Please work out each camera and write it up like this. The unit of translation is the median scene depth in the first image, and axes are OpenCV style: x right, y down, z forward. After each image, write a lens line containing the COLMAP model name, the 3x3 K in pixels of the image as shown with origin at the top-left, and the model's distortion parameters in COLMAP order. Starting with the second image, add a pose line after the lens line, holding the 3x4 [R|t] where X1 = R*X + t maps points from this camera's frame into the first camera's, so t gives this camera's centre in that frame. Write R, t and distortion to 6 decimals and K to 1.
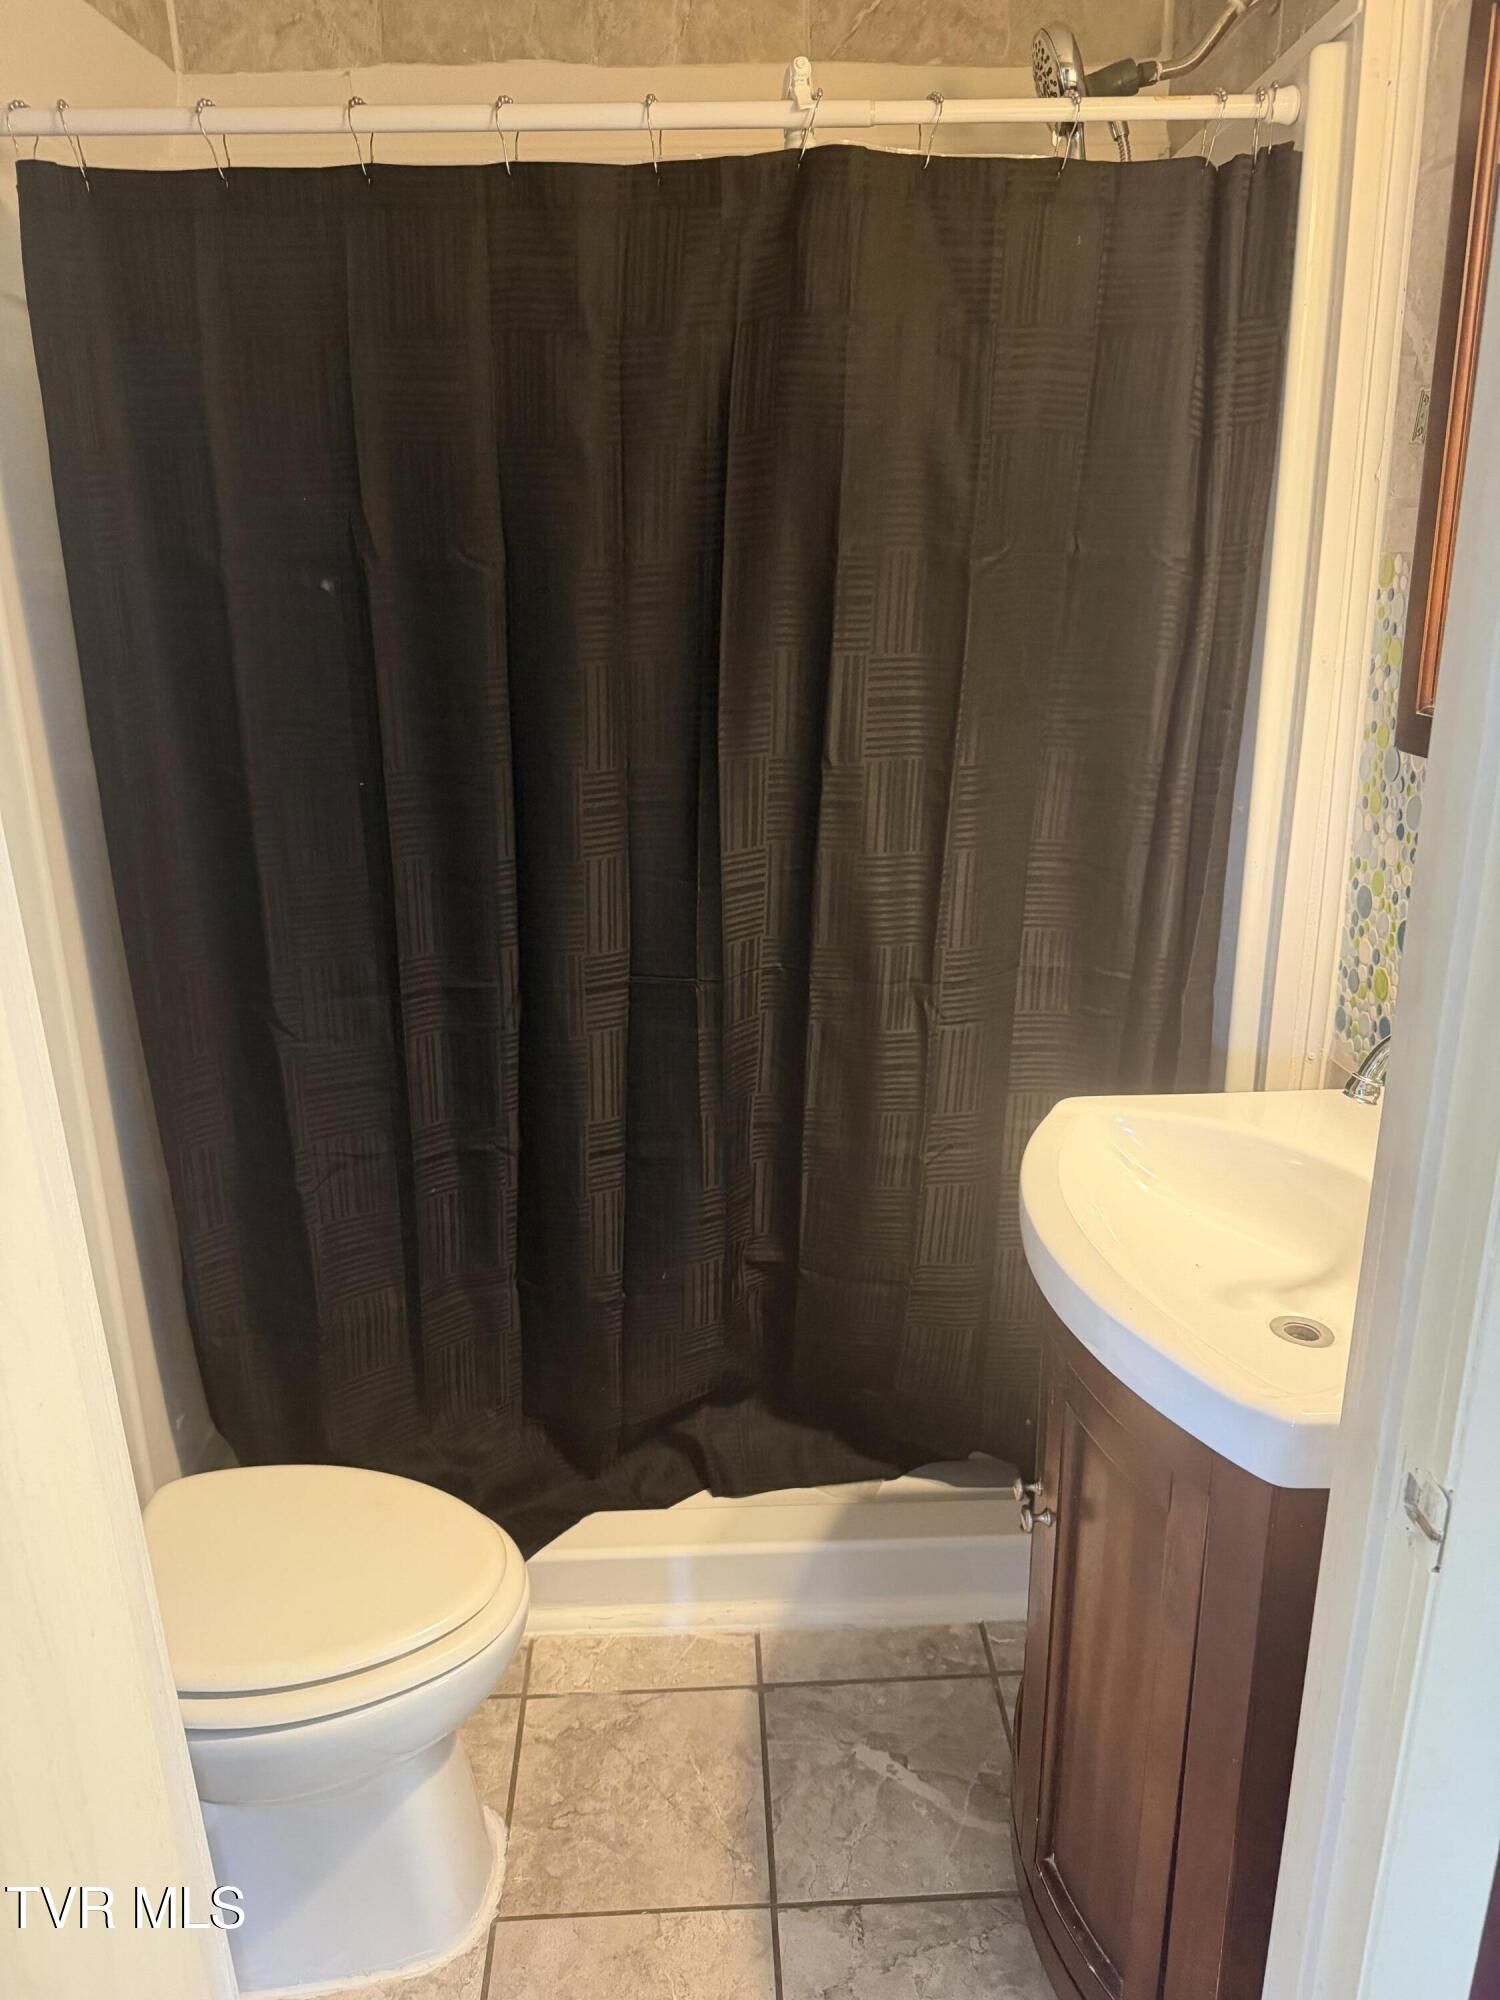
lens RADIAL K [[1426.4, 0, 743.7], [0, 1426.4, 1011.9], [0, 0, 1]] dist [0.156160, -0.241022]
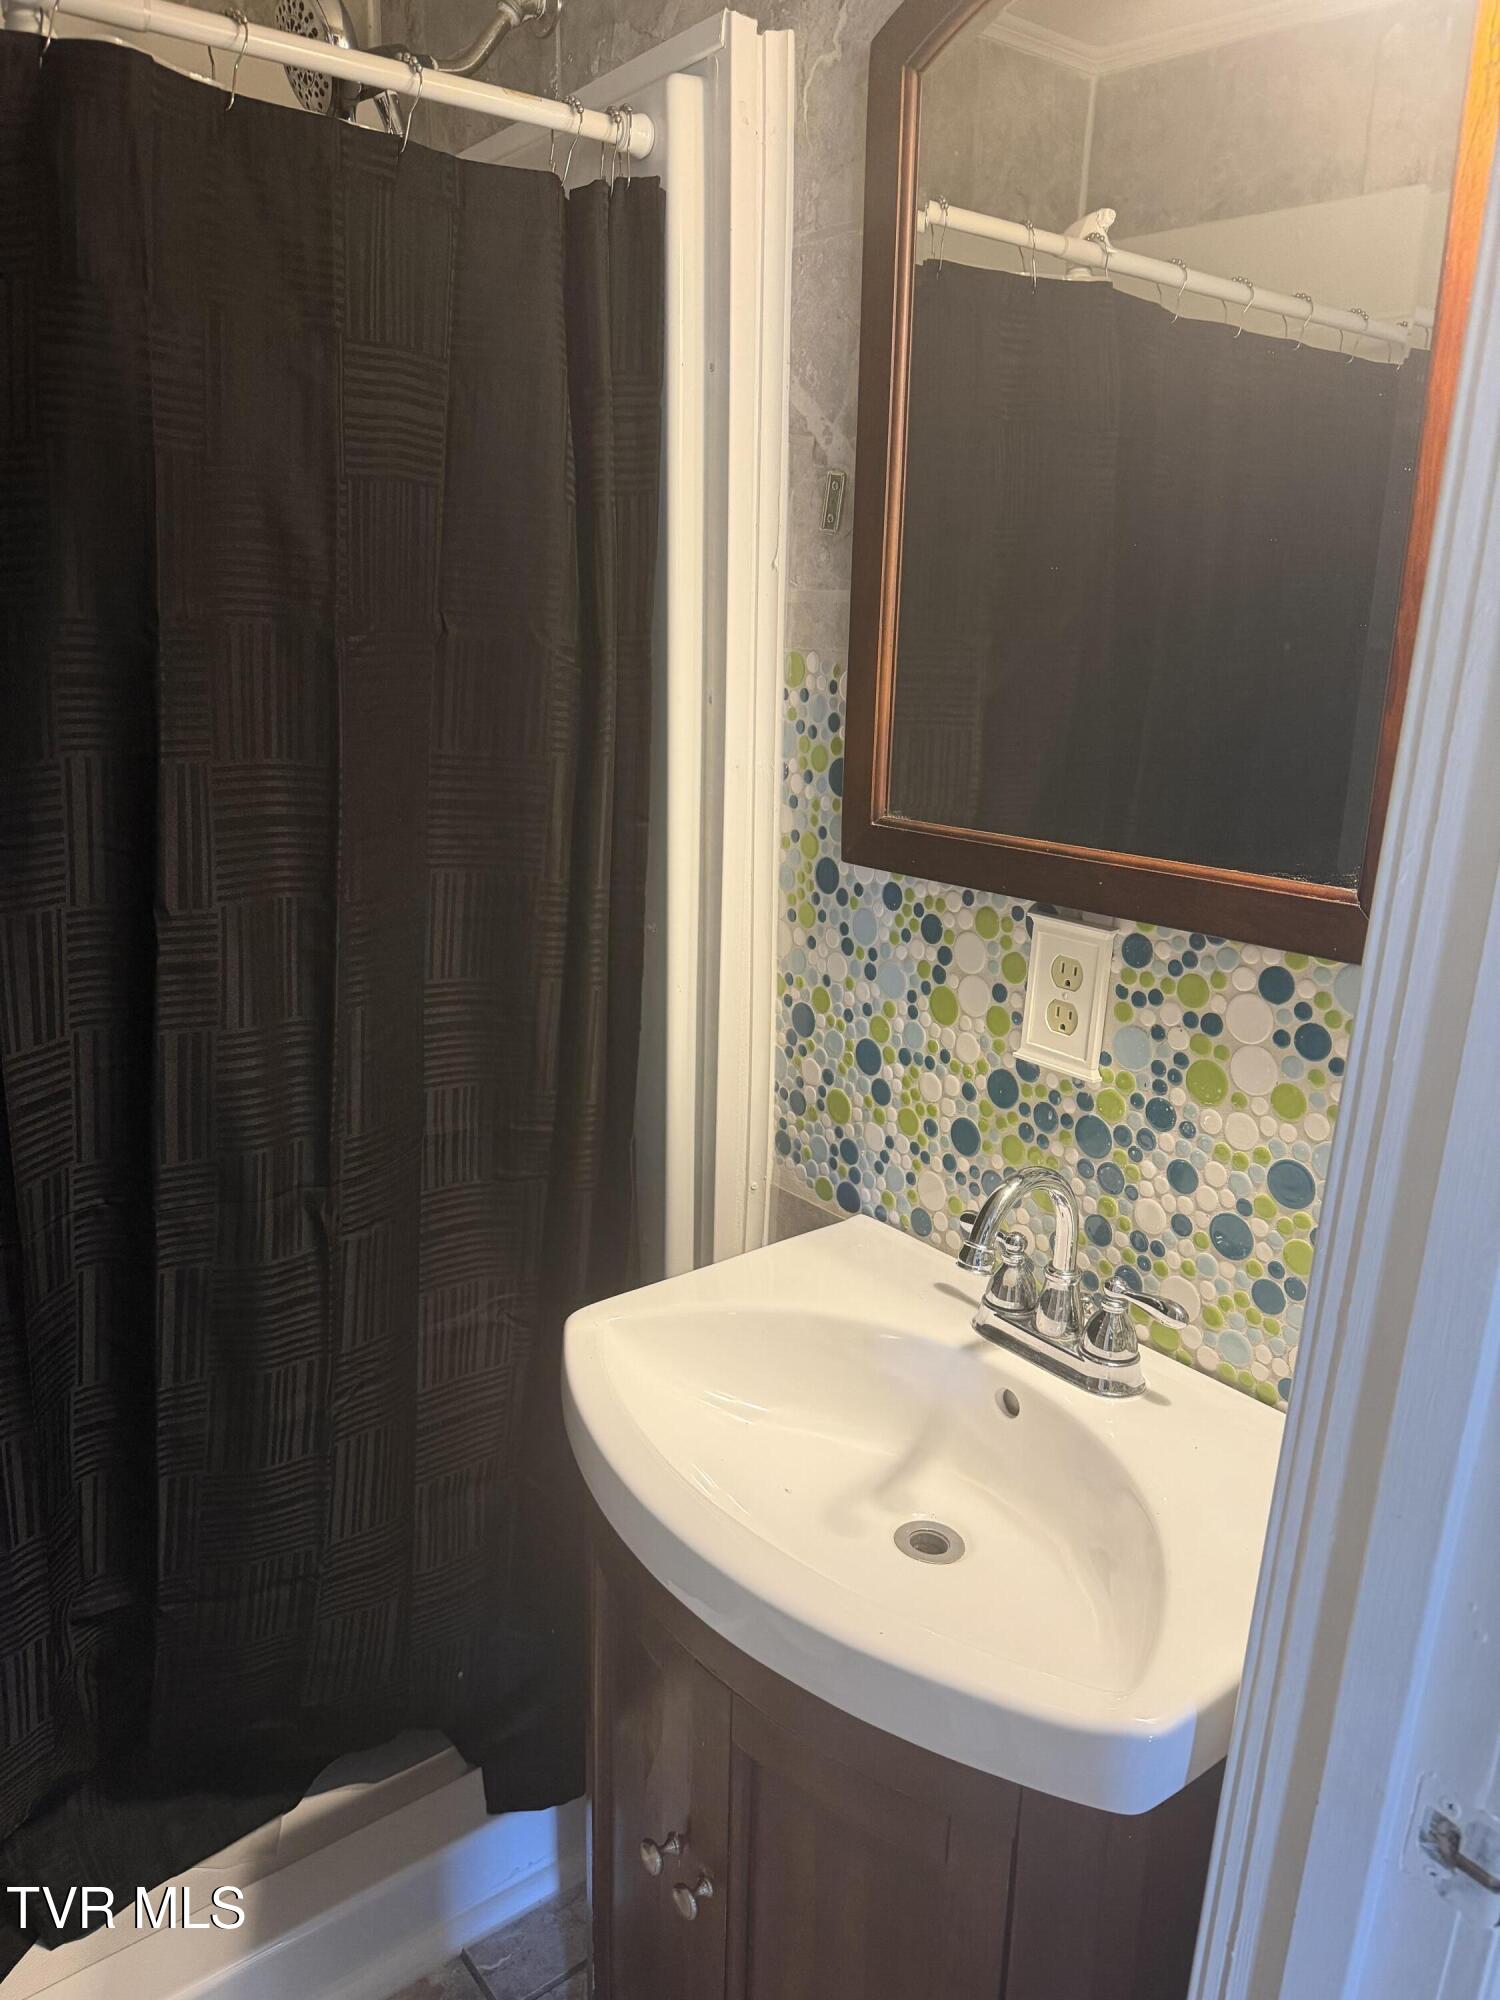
lens RADIAL K [[1426.4, 0, 743.7], [0, 1426.4, 1011.9], [0, 0, 1]] dist [0.156160, -0.241022]
pose [[0.811404, -0.123552, 0.571278, -0.122590], [0.146840, 0.989146, 0.005364, -0.087234], [-0.565740, 0.079534, 0.820739, 0.258405]]
